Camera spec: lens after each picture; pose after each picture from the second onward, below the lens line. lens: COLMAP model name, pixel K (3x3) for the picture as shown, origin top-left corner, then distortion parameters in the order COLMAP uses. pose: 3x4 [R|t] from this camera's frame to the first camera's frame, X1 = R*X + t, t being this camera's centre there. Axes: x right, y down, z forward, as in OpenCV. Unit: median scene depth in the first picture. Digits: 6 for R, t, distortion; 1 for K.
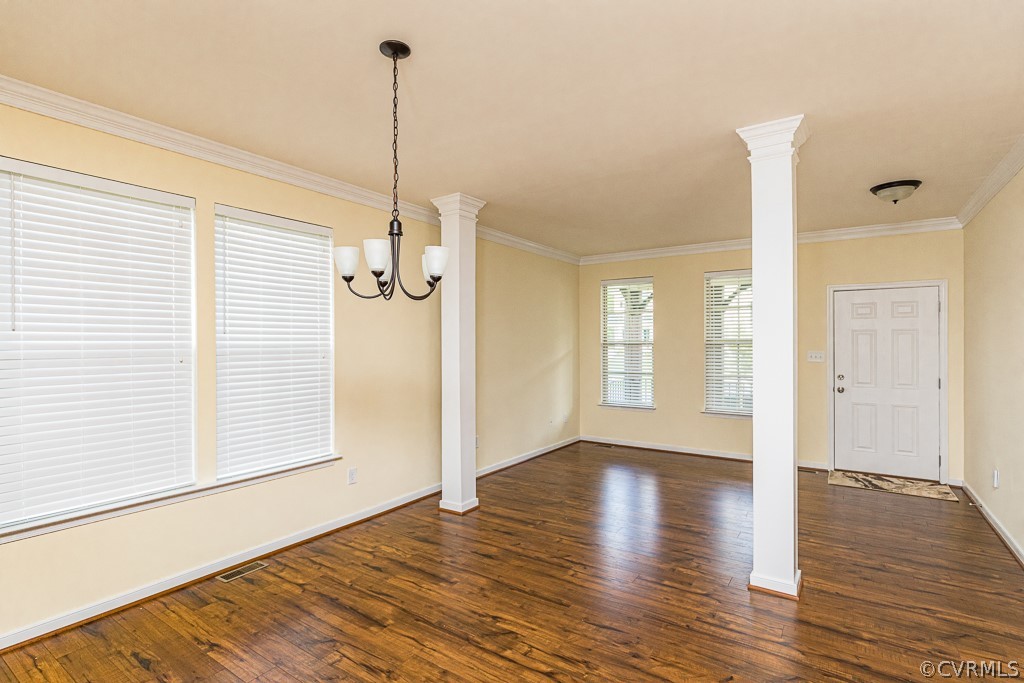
lens RADIAL K [[519.9, 0, 506.5], [0, 519.9, 324.2], [0, 0, 1]] dist [-0.000707, -0.000325]
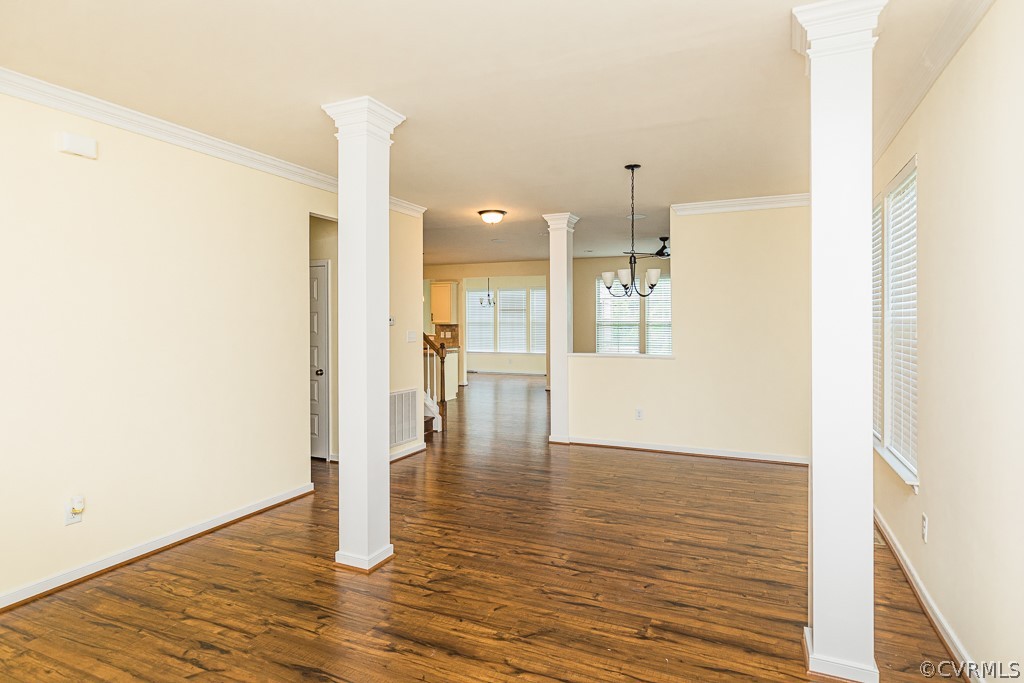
lens RADIAL K [[566.1, 0, 509.1], [0, 566.1, 310.8], [0, 0, 1]] dist [0.003340, -0.000110]
pose [[-0.984148, 0.000822, -0.177345, 0.415316], [0.010245, 0.998583, -0.052221, 0.073794], [0.177051, -0.053210, -0.982762, 2.047435]]
